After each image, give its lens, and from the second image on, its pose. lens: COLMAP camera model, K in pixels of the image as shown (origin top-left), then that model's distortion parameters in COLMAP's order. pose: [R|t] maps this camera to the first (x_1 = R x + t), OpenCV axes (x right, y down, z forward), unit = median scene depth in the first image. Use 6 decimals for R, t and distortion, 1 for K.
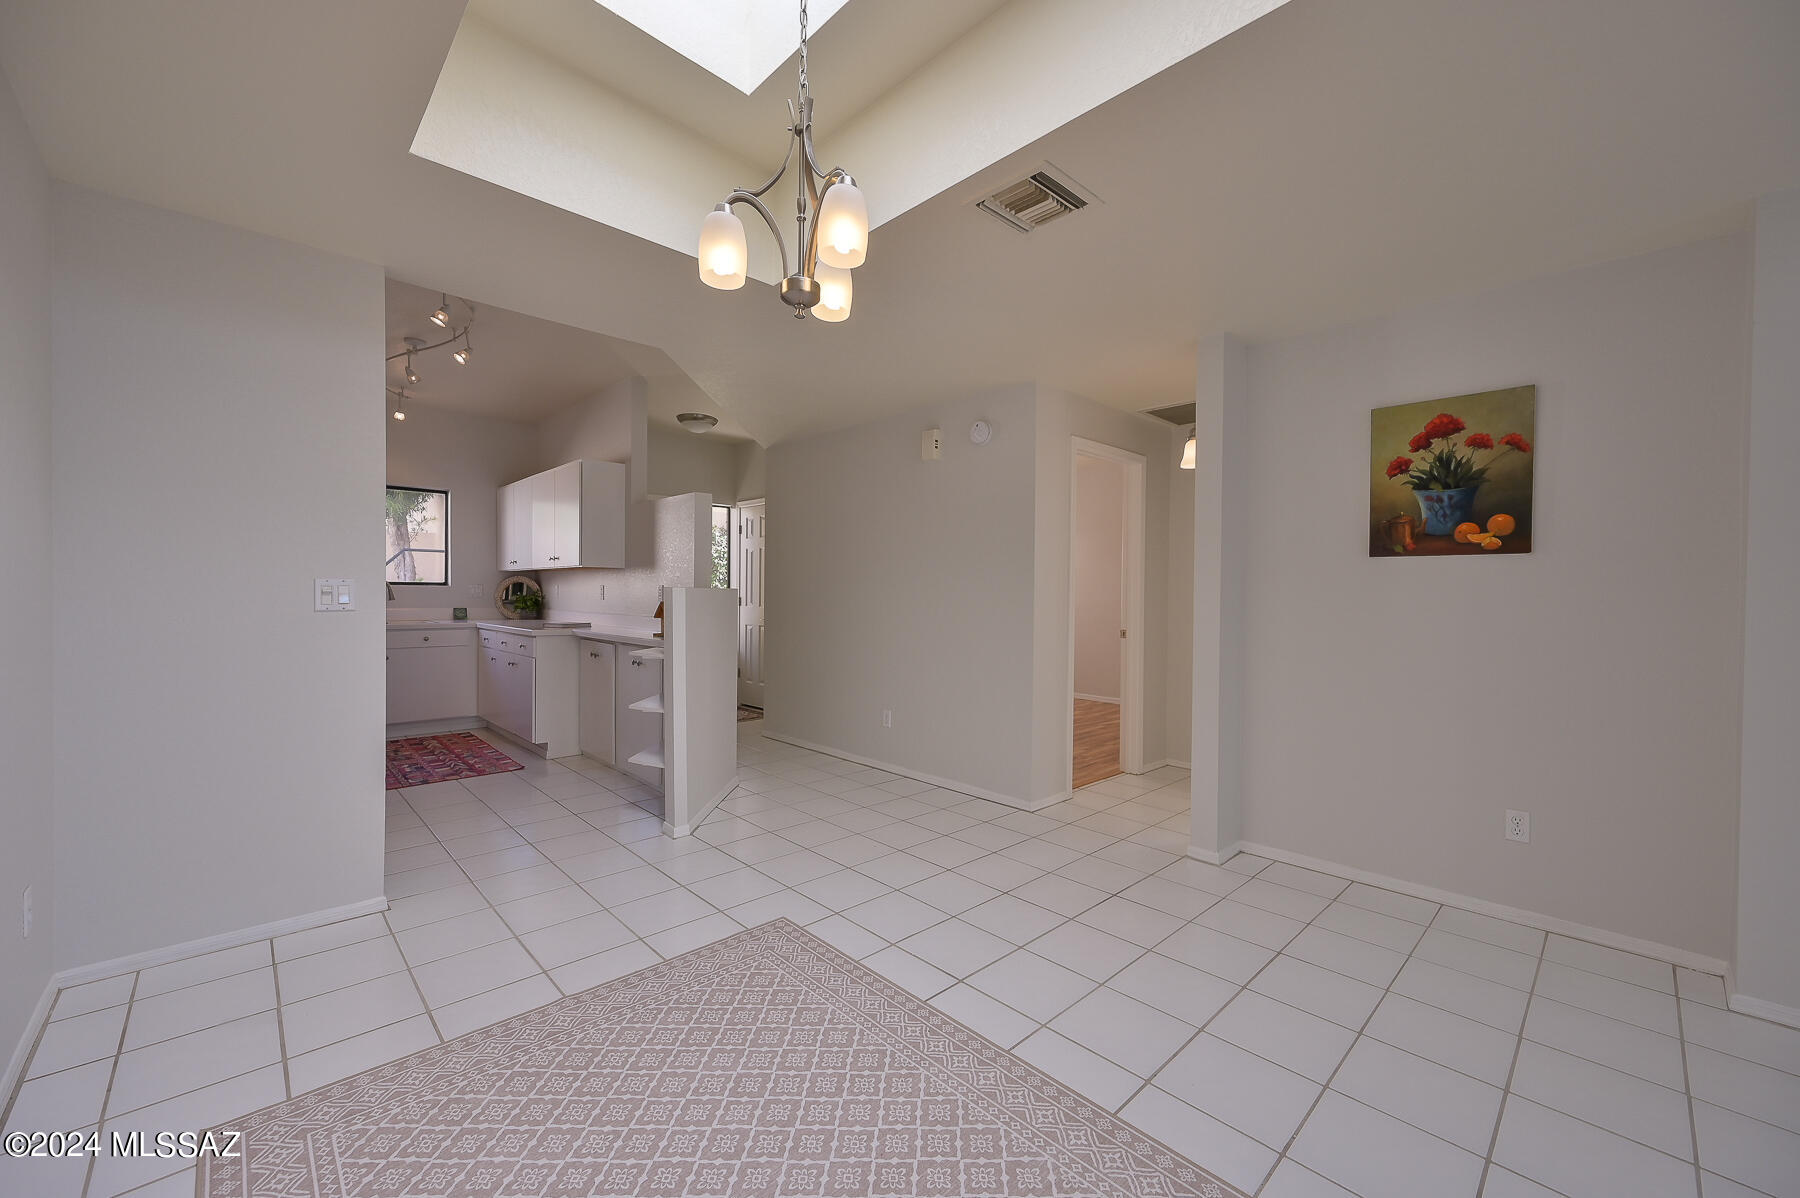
lens RADIAL K [[705.6, 0, 900.0], [0, 705.6, 599.0], [0, 0, 1]] dist [-0.000265, -0.000136]
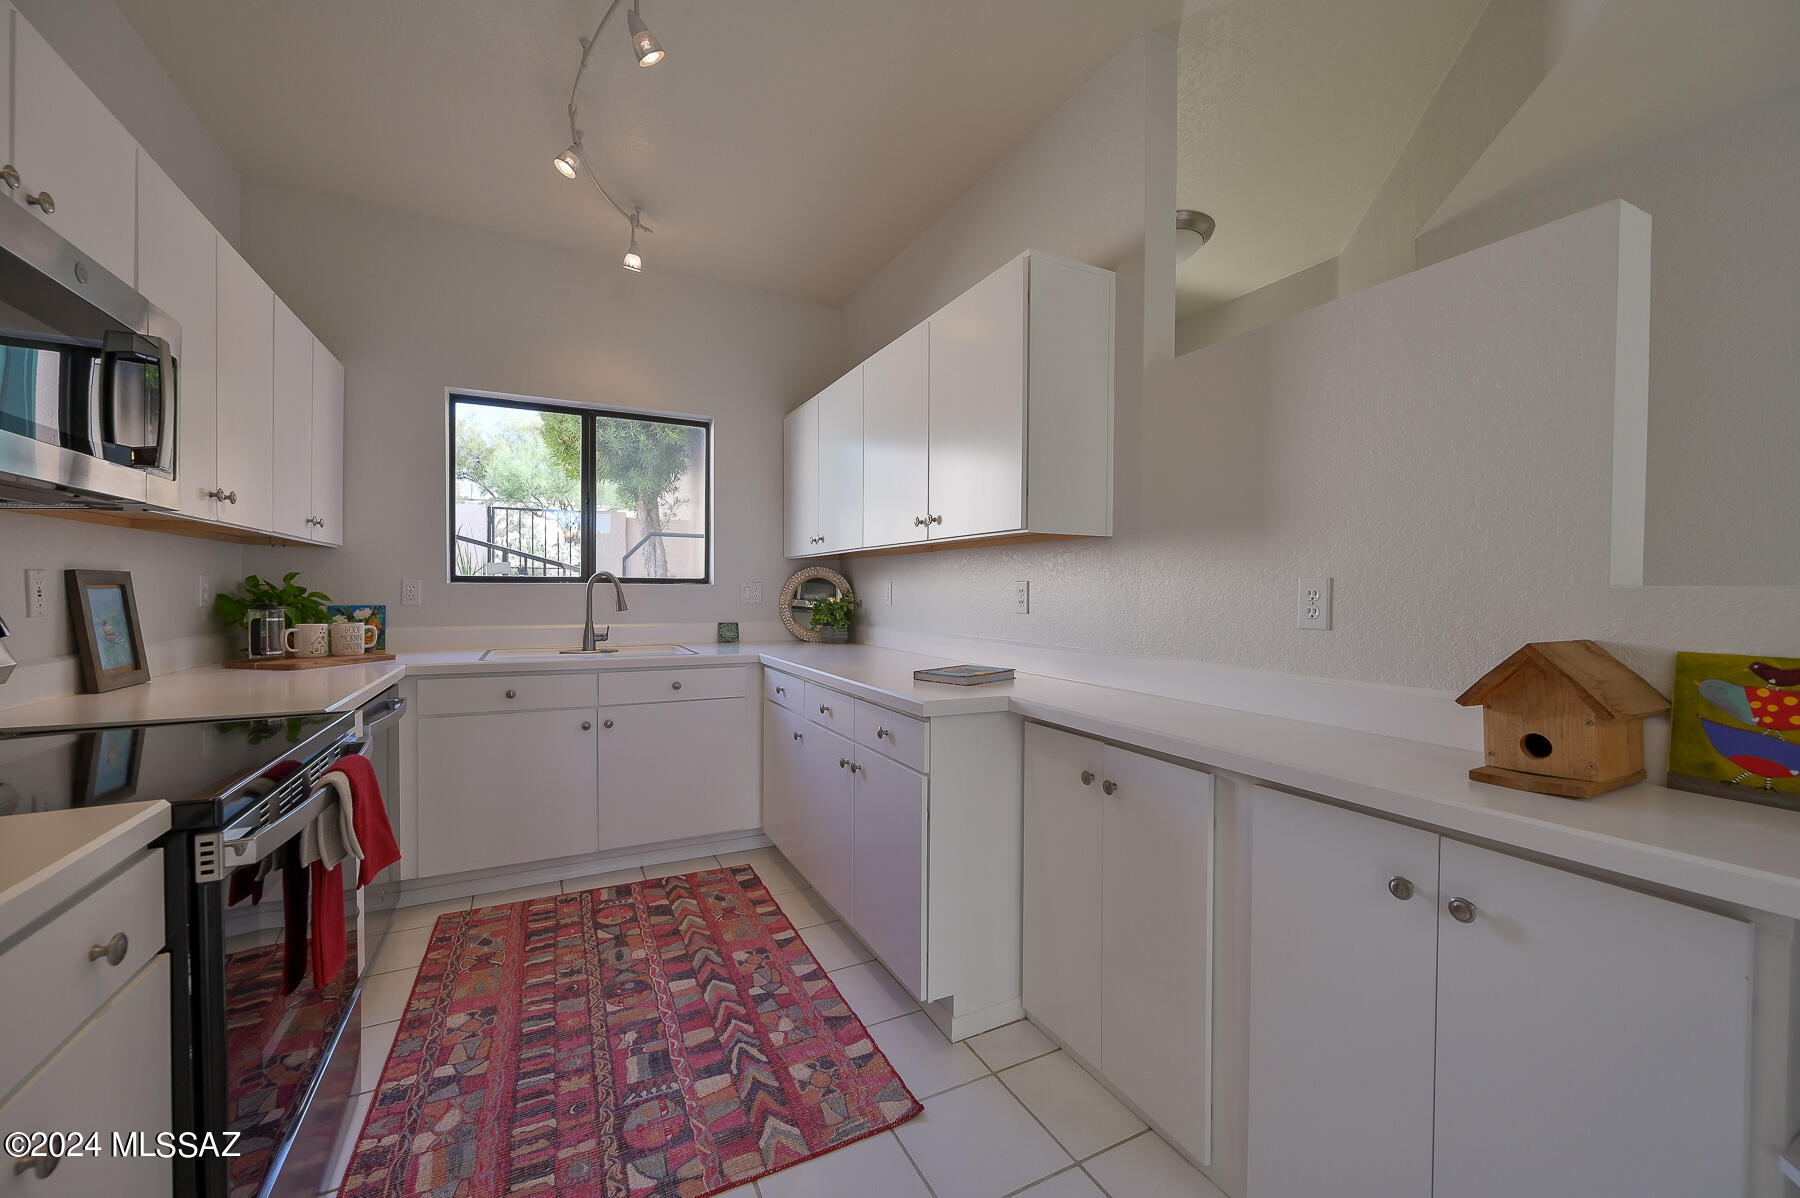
lens RADIAL K [[708.6, 0, 900.0], [0, 708.6, 599.0], [0, 0, 1]] dist [-0.000469, -0.000160]
pose [[0.958070, 0.002099, -0.286526, -0.321188], [-0.001666, 0.999997, 0.001754, -0.007803], [0.286529, -0.001203, 0.958071, 0.482476]]
